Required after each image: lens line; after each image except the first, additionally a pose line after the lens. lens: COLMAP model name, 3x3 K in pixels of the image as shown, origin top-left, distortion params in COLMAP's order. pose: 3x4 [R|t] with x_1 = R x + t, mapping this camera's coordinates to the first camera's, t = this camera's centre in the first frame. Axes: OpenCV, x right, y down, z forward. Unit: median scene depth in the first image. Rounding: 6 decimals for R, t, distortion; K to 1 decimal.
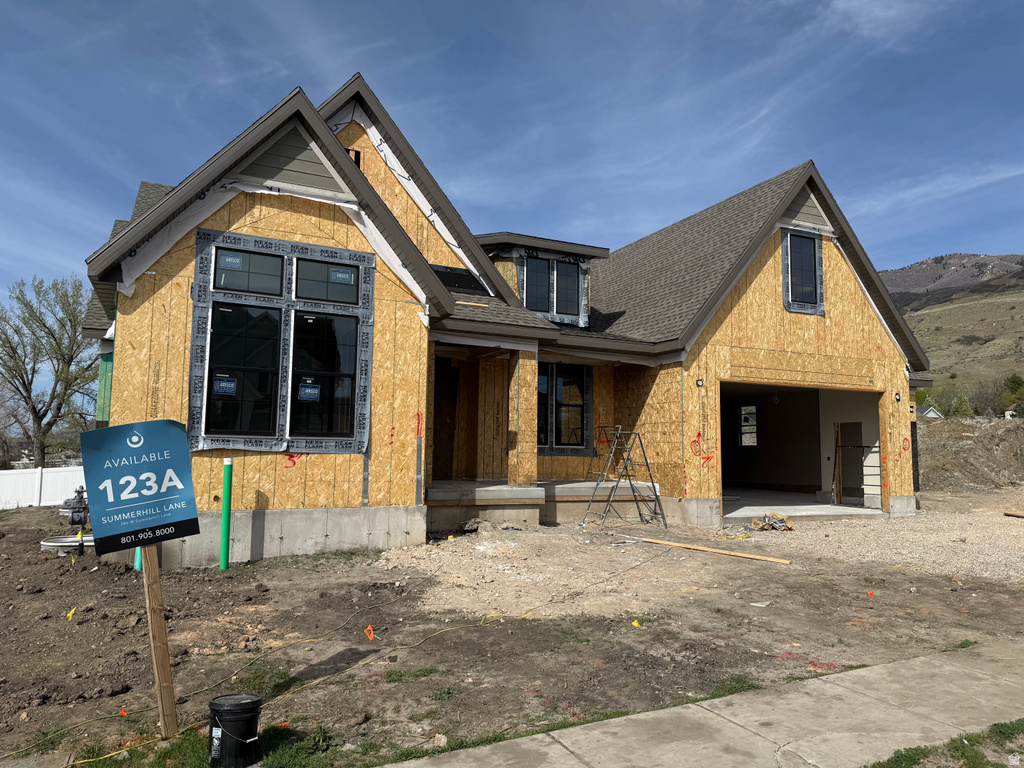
lens RADIAL K [[705.3, 0, 511.3], [0, 705.3, 389.7], [0, 0, 1]] dist [0.091441, -0.118536]
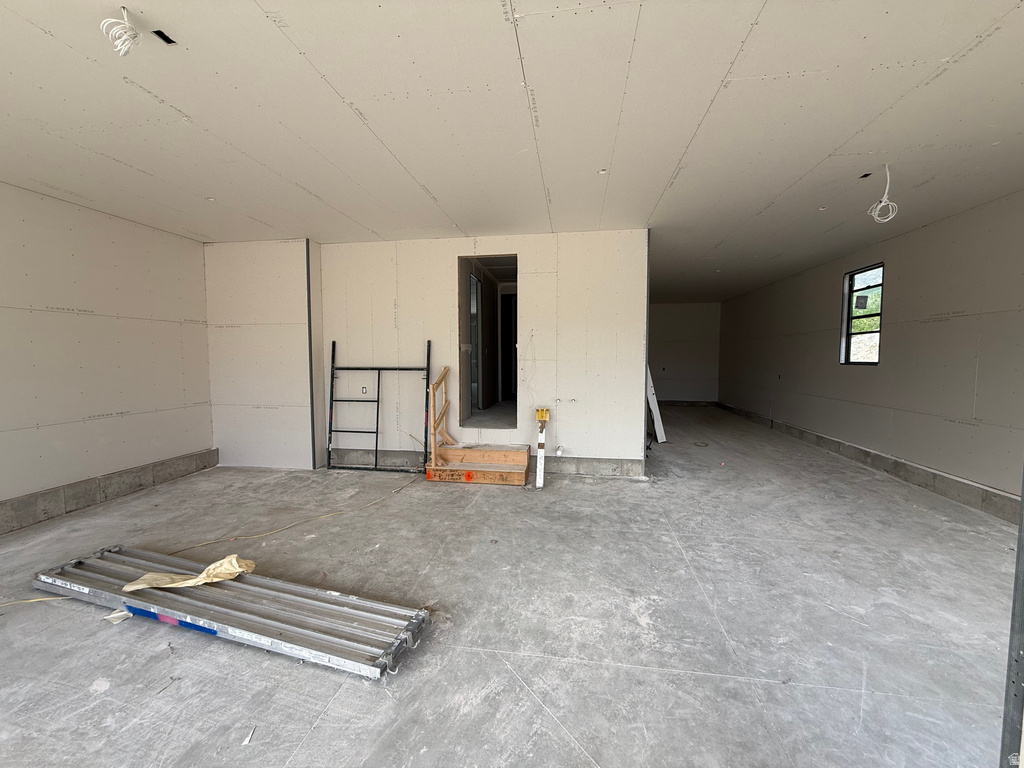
lens RADIAL K [[409.8, 0, 509.6], [0, 409.8, 381.3], [0, 0, 1]] dist [-0.001362, 0.000664]
pose [[0.822700, 0.019850, -0.568130, 0.571978], [0.064991, 0.989553, 0.128687, 0.083643], [0.564749, -0.142794, 0.812815, 1.305835]]
